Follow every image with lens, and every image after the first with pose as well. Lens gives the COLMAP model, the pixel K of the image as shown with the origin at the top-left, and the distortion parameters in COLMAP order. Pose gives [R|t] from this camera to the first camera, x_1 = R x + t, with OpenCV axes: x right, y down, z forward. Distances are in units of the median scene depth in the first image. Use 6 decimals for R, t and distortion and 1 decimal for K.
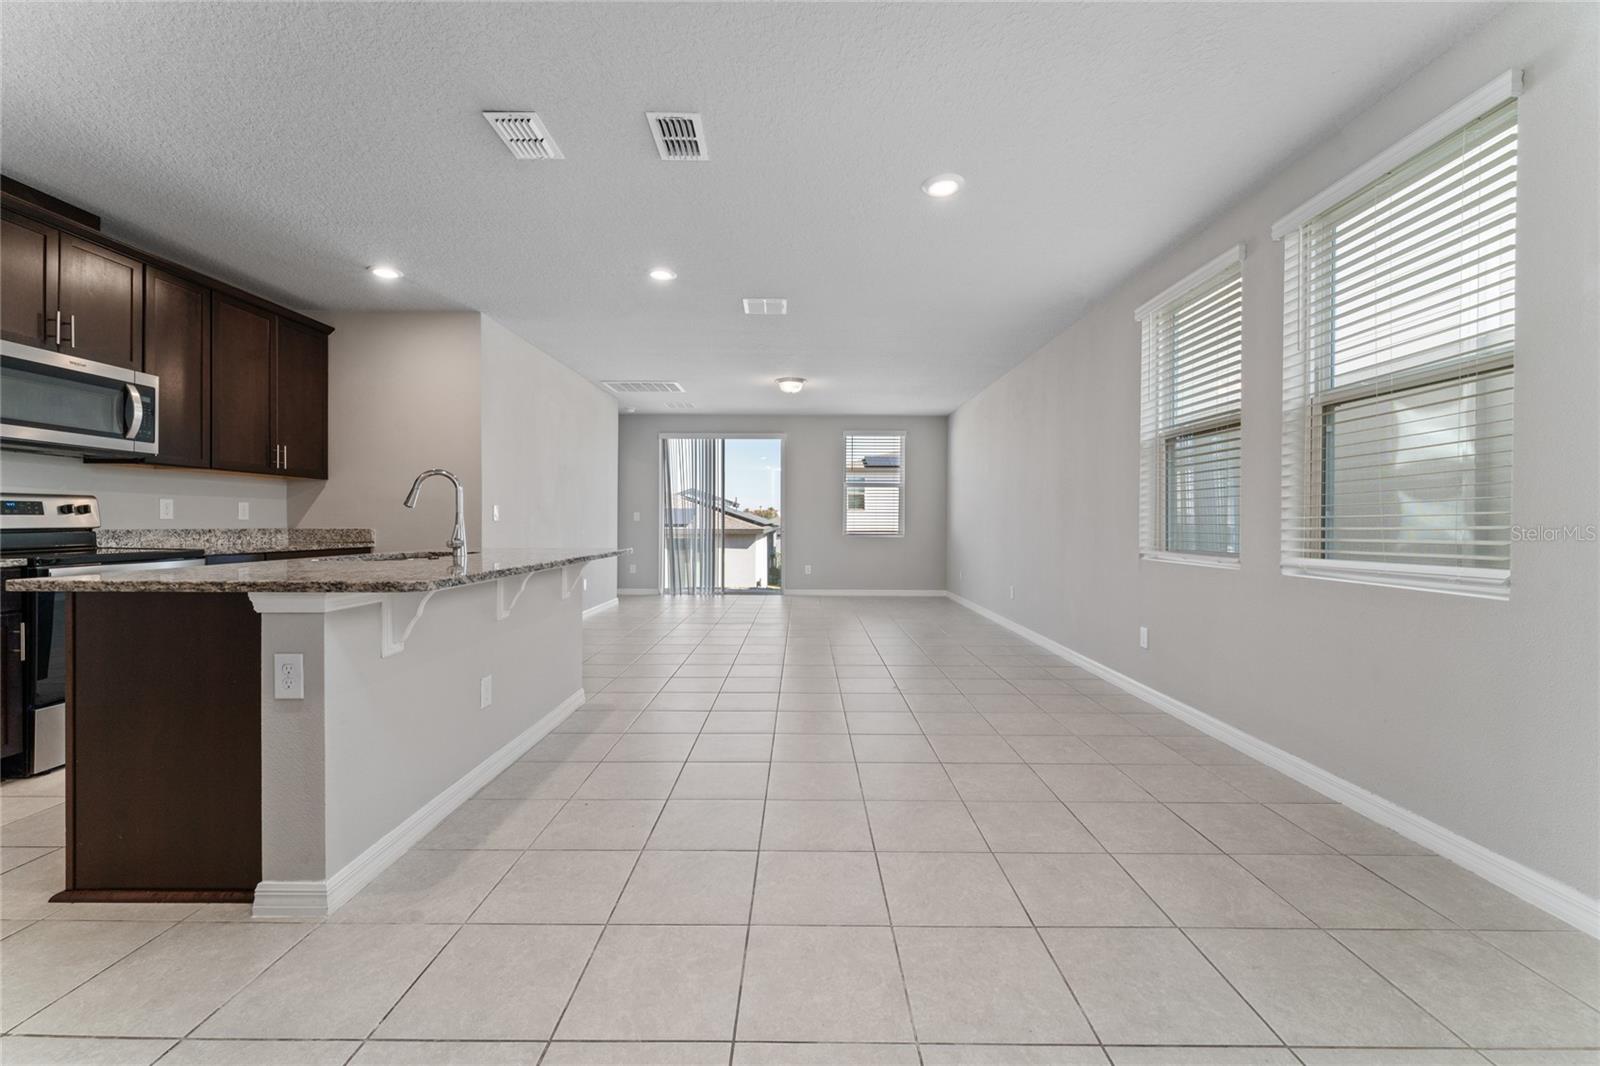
lens RADIAL K [[637.5, 0, 800.0], [0, 637.5, 533.0], [0, 0, 1]] dist [-0.000520, -0.000011]
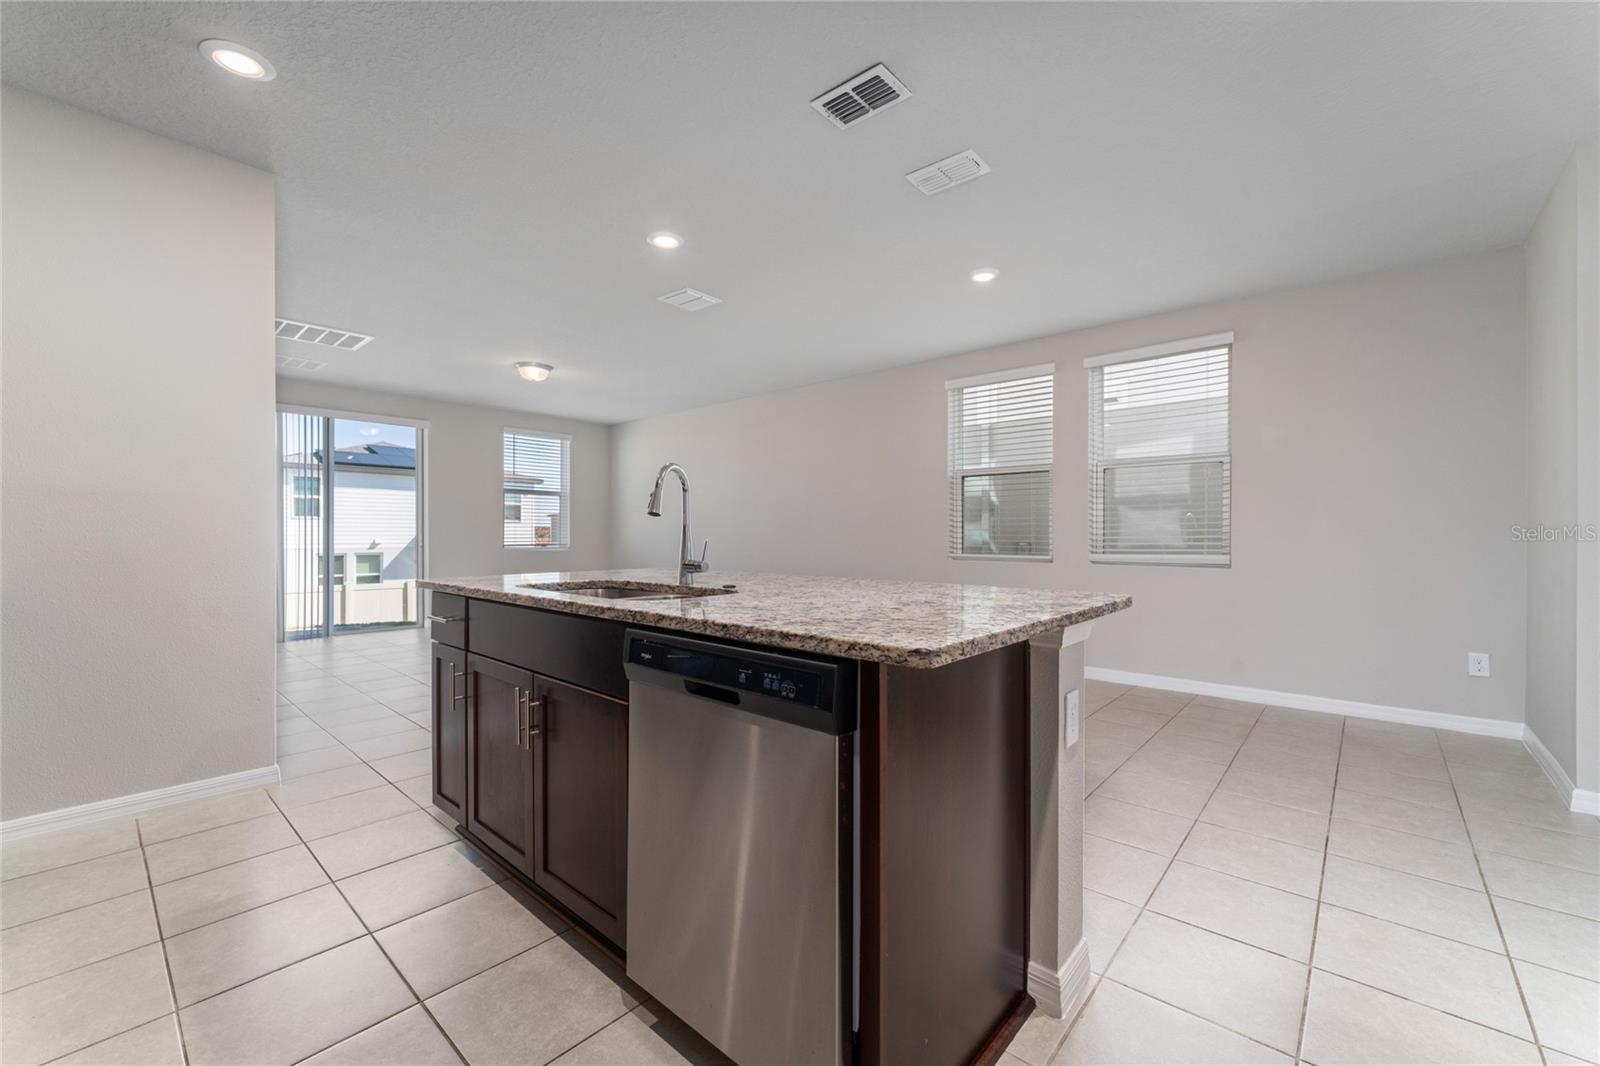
lens RADIAL K [[641.2, 0, 800.0], [0, 641.2, 533.0], [0, 0, 1]] dist [-0.000219, 0.000017]
pose [[0.657980, -0.002016, 0.753032, -0.329149], [0.012865, 0.999881, -0.008565, -0.004225], [-0.752925, 0.015323, 0.657928, 0.136652]]
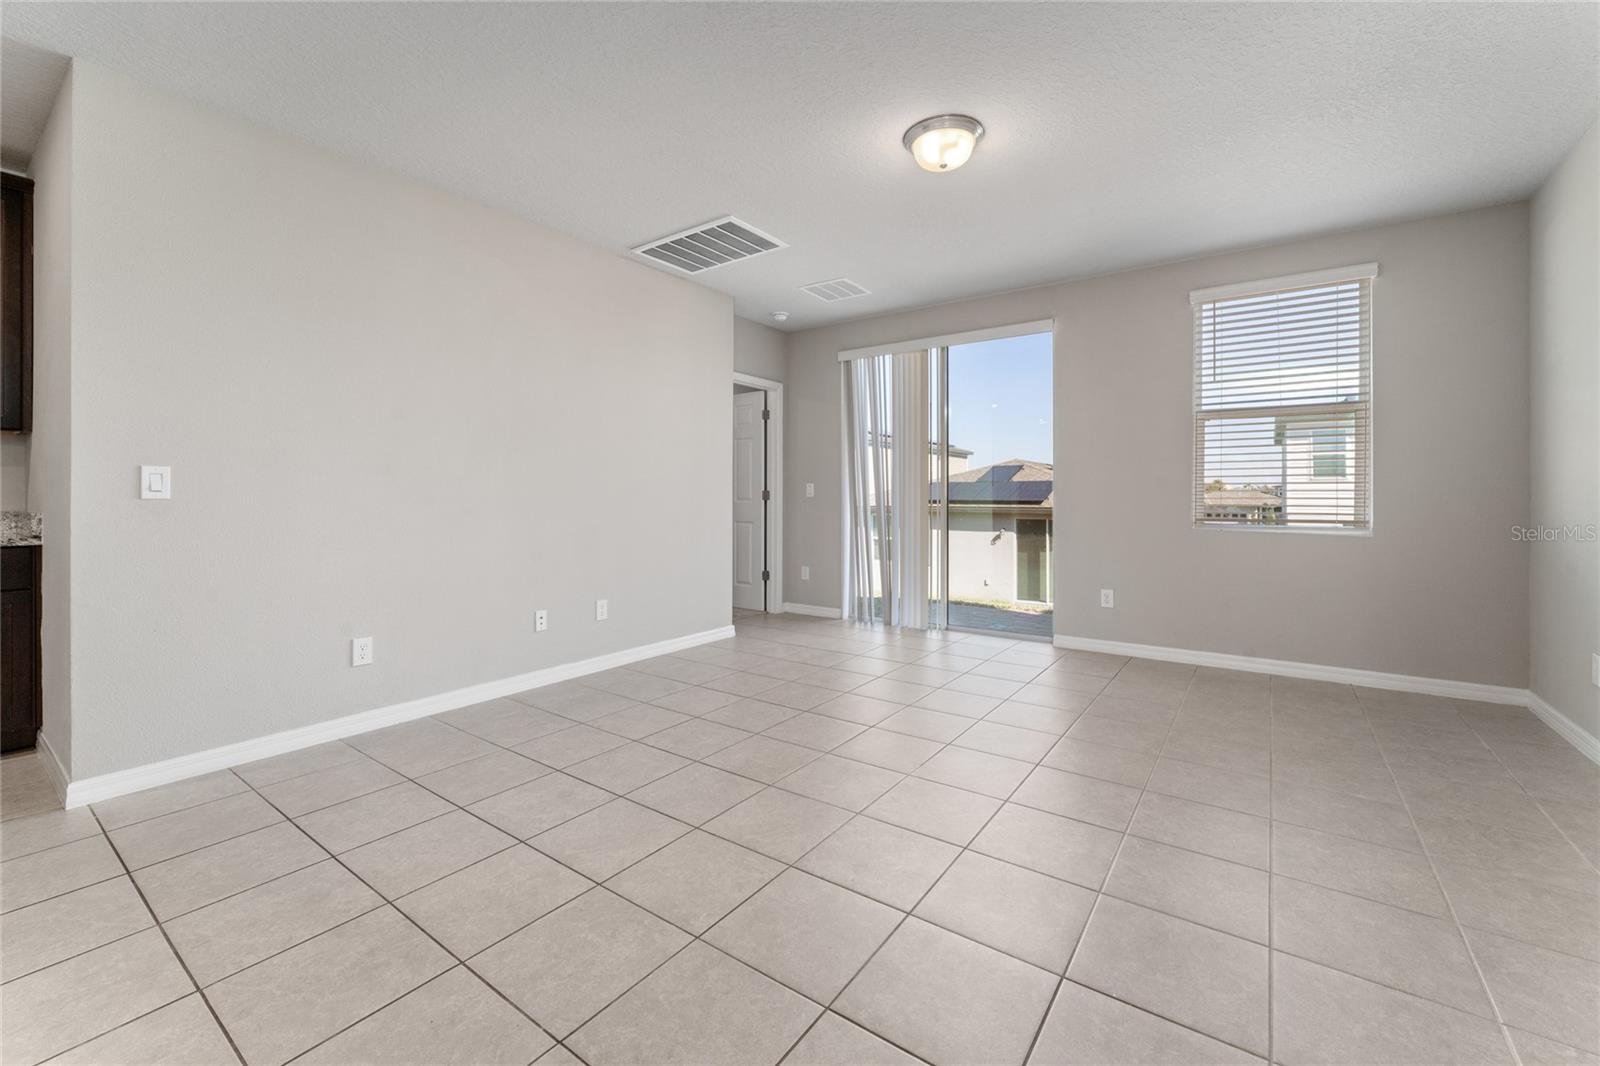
lens RADIAL K [[660.2, 0, 805.9], [0, 660.2, 502.1], [0, 0, 1]] dist [-0.002997, -0.000358]
pose [[0.819613, 0.001511, -0.572916, 0.114642], [-0.007091, 0.999947, -0.007508, -0.009127], [0.572874, 0.010216, 0.819580, 0.485579]]
